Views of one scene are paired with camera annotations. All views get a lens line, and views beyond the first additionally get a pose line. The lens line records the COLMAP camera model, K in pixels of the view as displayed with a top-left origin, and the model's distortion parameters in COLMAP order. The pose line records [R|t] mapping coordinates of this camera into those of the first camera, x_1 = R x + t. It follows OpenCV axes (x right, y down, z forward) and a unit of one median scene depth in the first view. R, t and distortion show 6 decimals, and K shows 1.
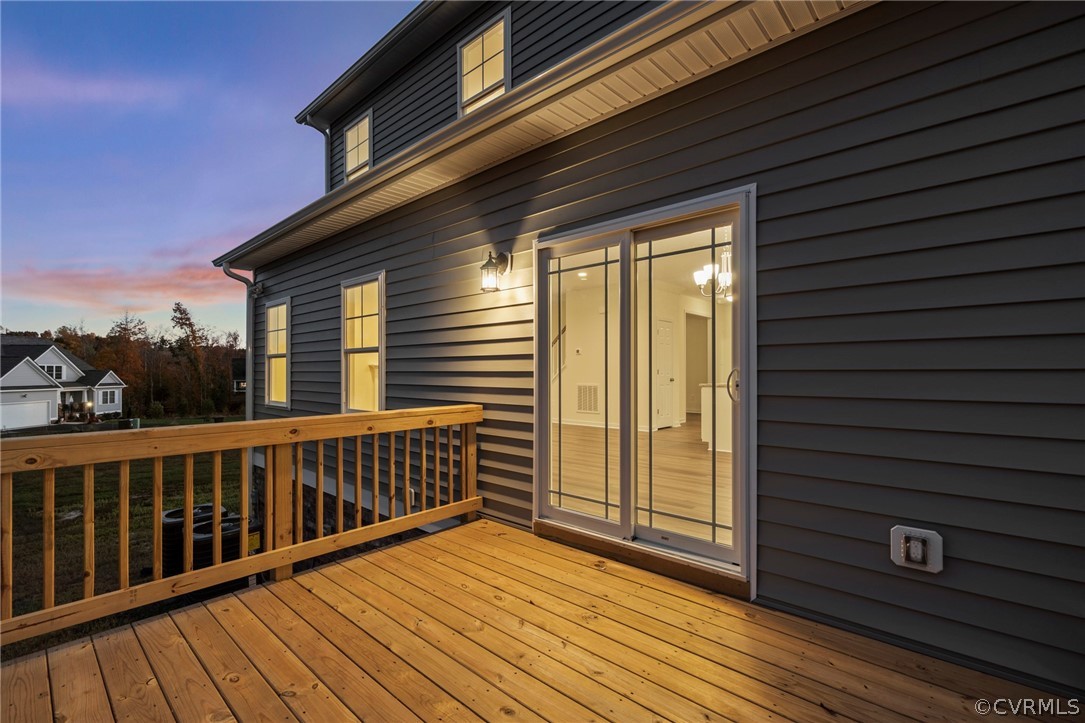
lens RADIAL K [[469.8, 0, 544.1], [0, 469.8, 371.6], [0, 0, 1]] dist [-0.001736, 0.001707]
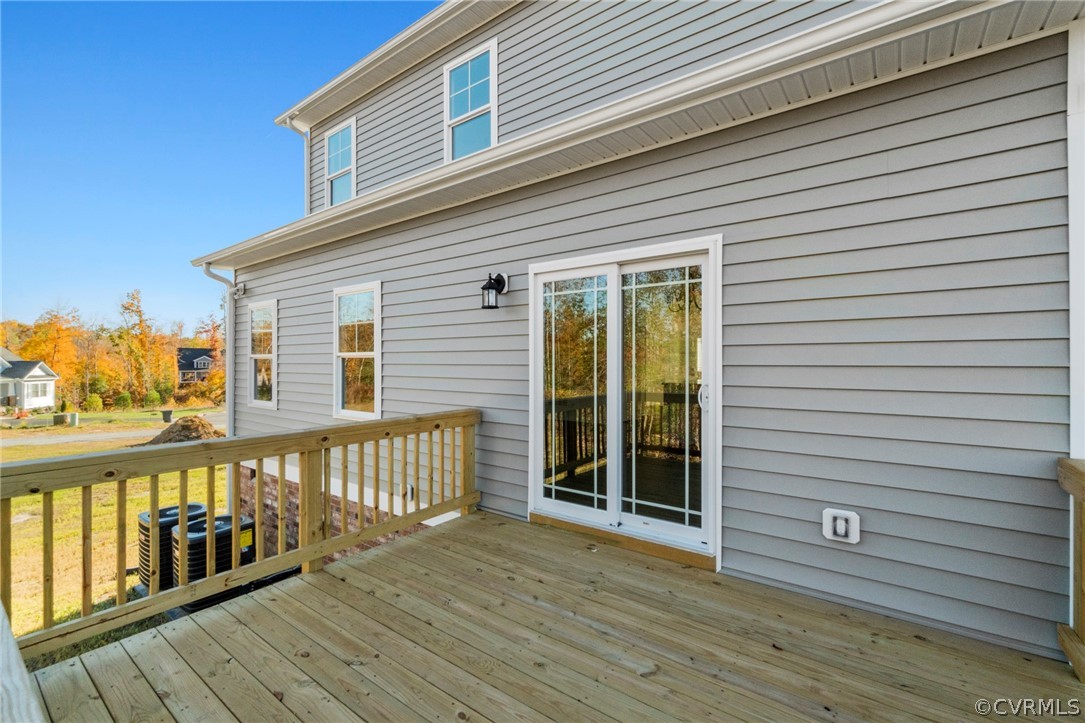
lens RADIAL K [[469.8, 0, 543.8], [0, 469.8, 359.4], [0, 0, 1]] dist [-0.001736, 0.001707]
pose [[0.994759, 0.002968, 0.102203, -0.138901], [-0.003356, 0.999988, 0.003624, -0.073528], [-0.102191, -0.003948, 0.994757, -0.179755]]
